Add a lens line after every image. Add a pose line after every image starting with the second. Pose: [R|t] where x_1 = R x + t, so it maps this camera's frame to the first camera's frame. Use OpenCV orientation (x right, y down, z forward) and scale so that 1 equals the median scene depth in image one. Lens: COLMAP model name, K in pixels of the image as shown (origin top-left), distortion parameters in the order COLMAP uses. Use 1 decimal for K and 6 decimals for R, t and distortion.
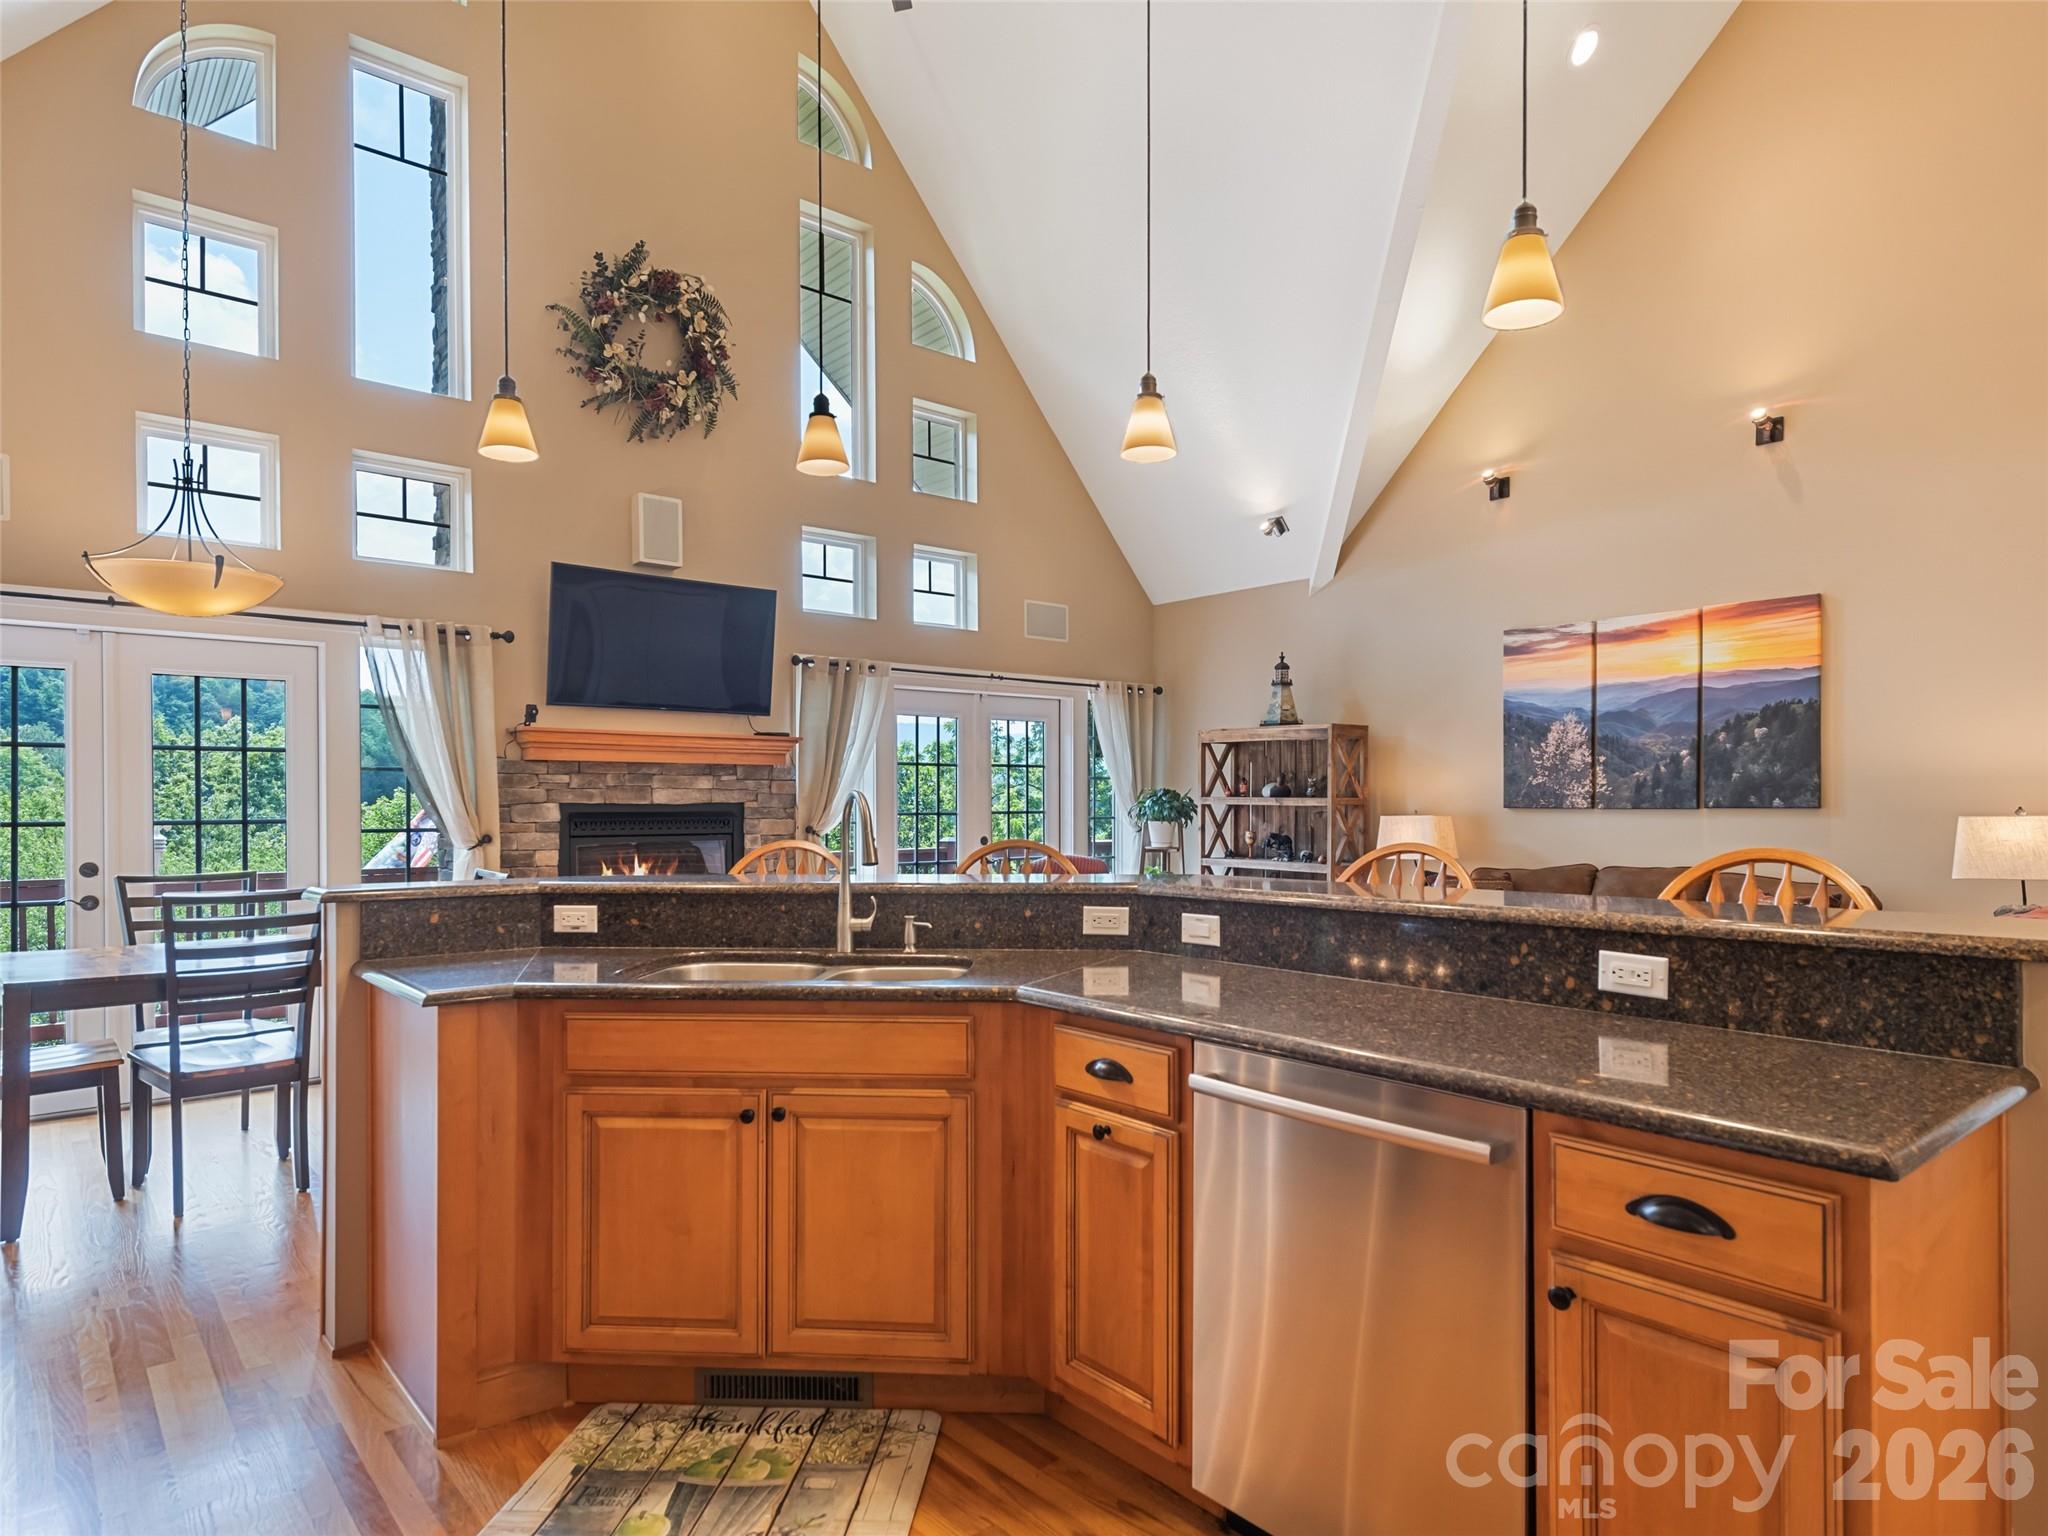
lens RADIAL K [[1180.3, 0, 1017.3], [0, 1180.3, 811.1], [0, 0, 1]] dist [0.025393, -0.003064]
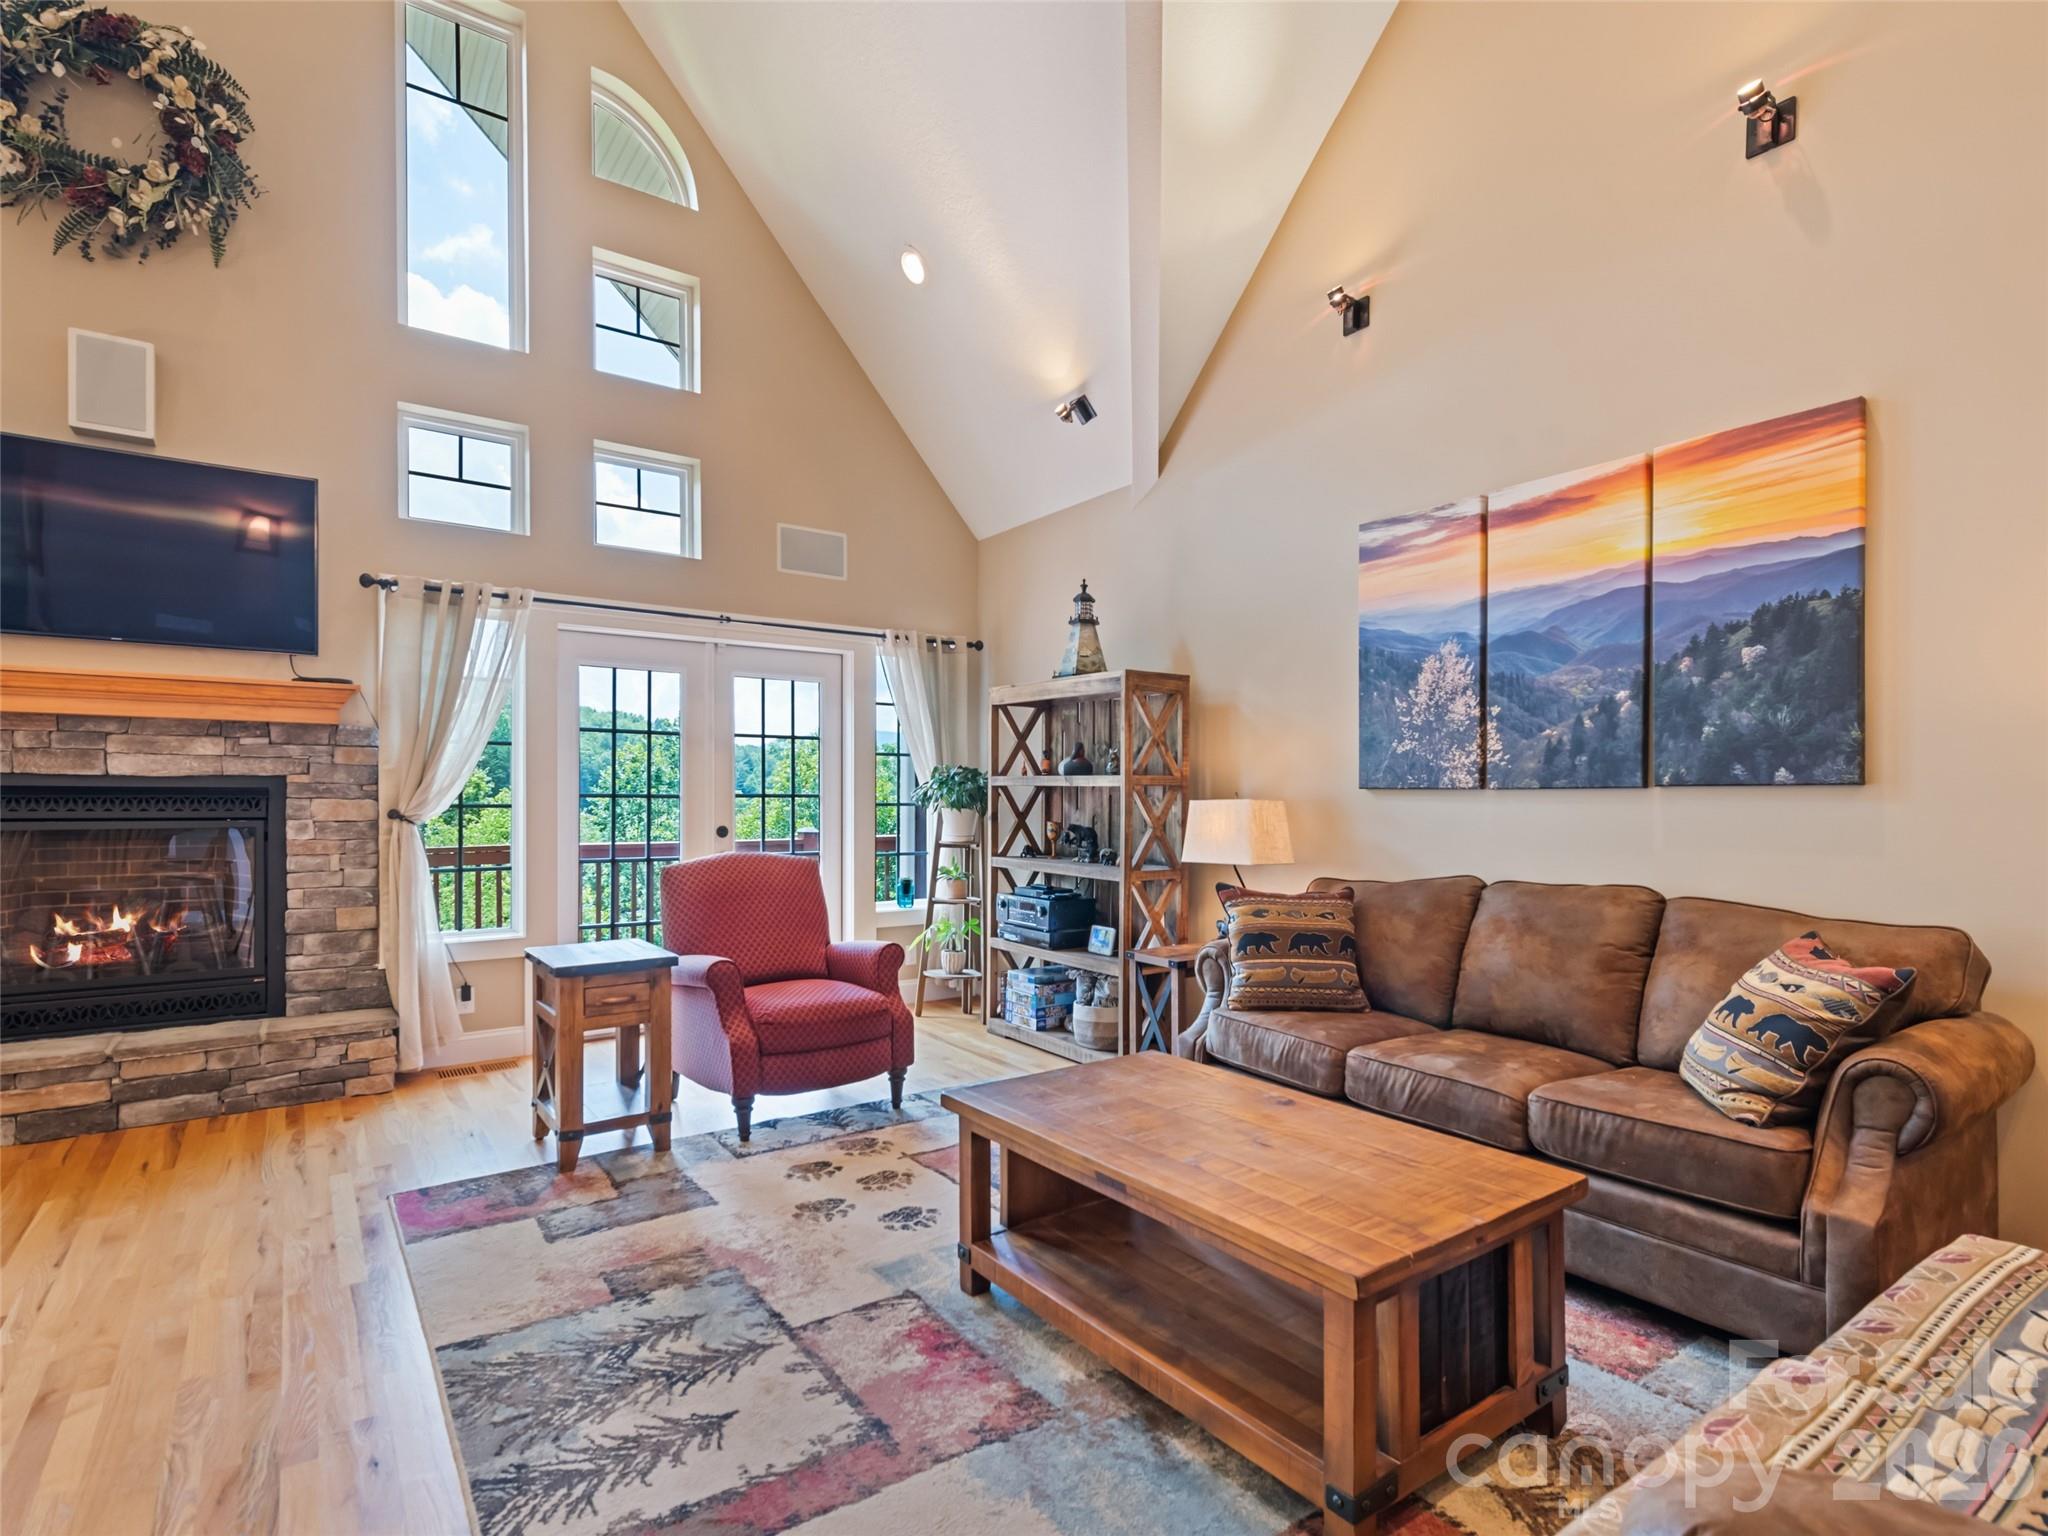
lens RADIAL K [[1012.1, 0, 1024.8], [0, 1012.1, 802.7], [0, 0, 1]] dist [0.012196, -0.004345]
pose [[0.997055, 0.006151, -0.076444, 0.288819], [-0.006424, 0.999974, -0.003325, 0.009041], [0.076422, 0.003806, 0.997068, 0.448522]]
